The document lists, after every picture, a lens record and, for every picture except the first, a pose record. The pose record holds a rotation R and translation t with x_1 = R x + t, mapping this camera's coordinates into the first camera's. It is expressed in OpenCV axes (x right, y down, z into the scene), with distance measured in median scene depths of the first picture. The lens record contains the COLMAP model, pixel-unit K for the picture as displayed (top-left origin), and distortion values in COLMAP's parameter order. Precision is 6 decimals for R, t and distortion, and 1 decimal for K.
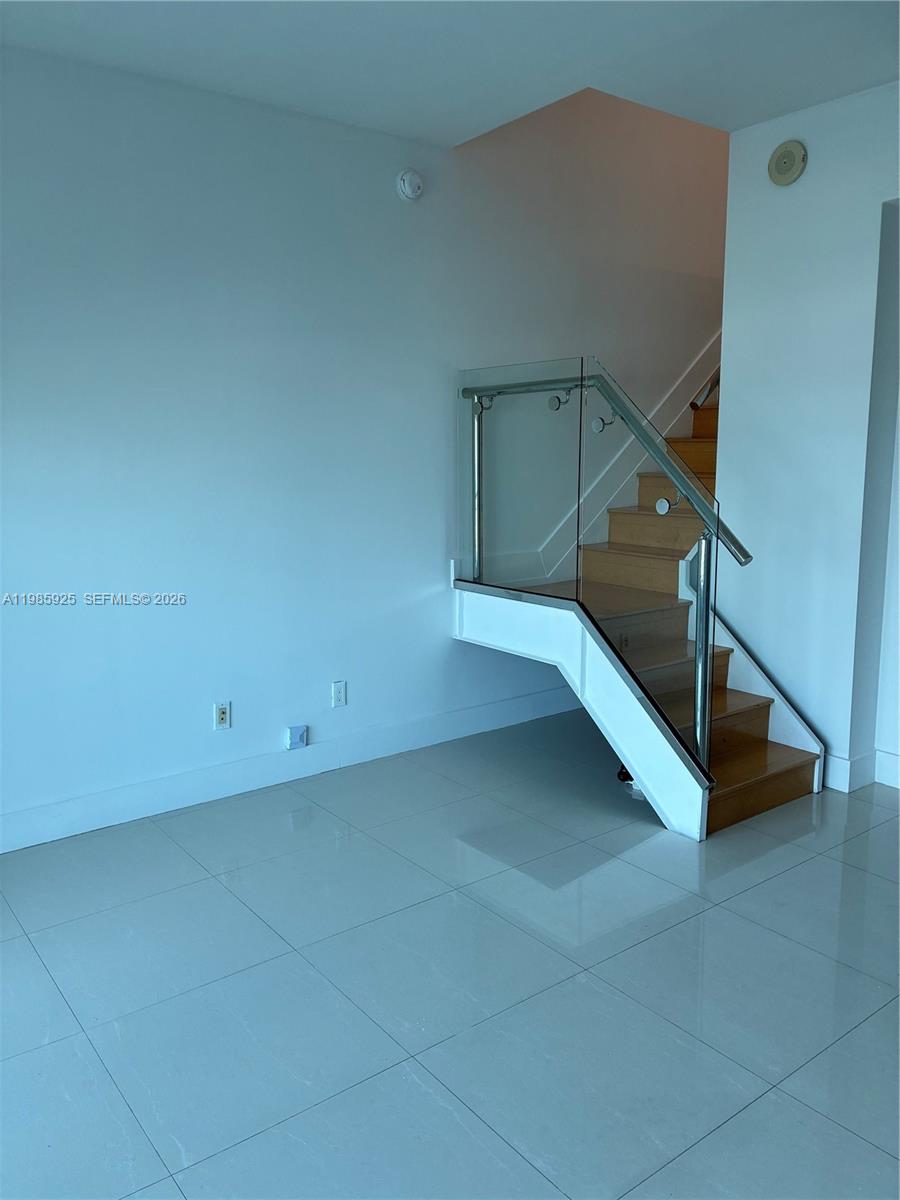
lens RADIAL K [[917.4, 0, 455.2], [0, 917.4, 590.0], [0, 0, 1]] dist [0.033400, -0.012162]
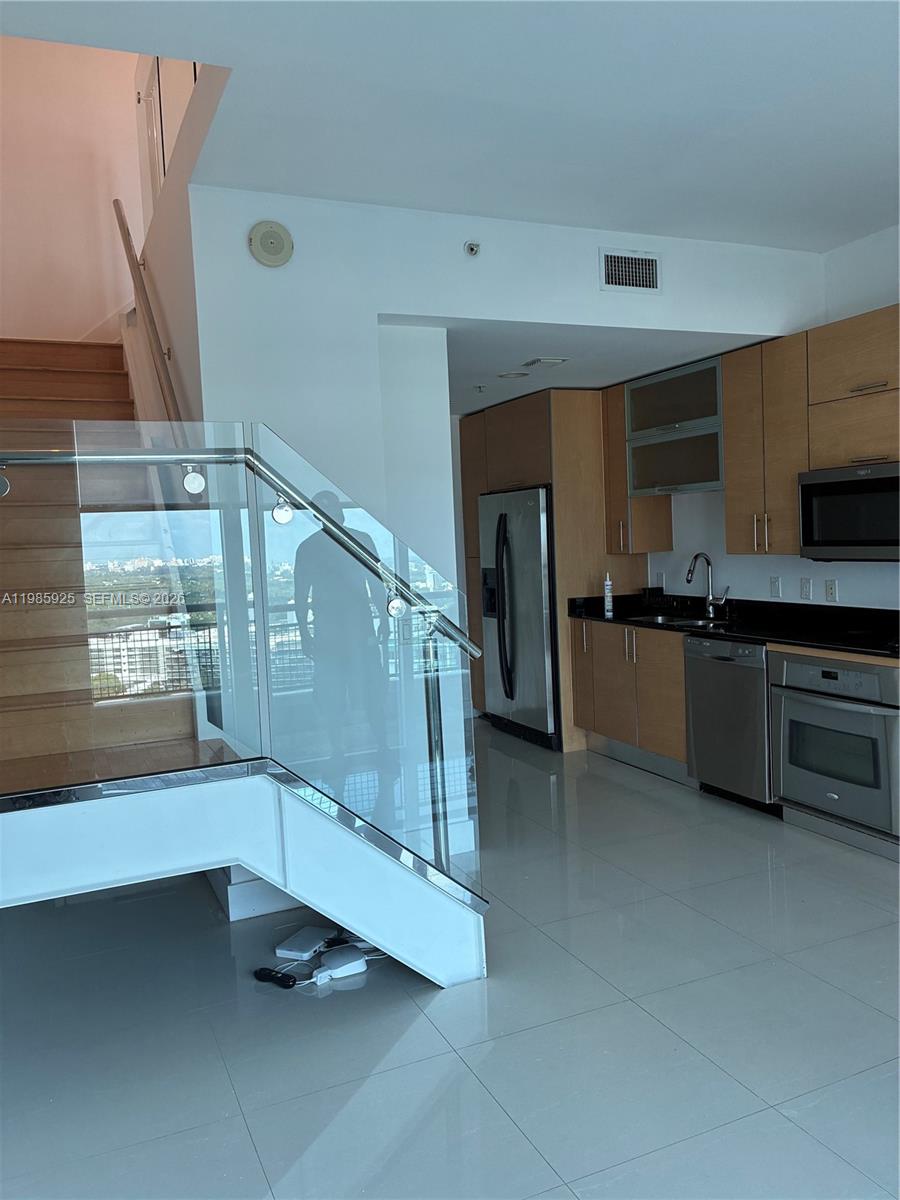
lens RADIAL K [[917.4, 0, 455.2], [0, 917.4, 590.0], [0, 0, 1]] dist [0.033400, -0.012162]
pose [[0.235673, -0.059248, 0.970025, -0.522506], [0.191220, 0.981455, 0.013488, -0.098295], [-0.952834, 0.182309, 0.242632, 0.672906]]
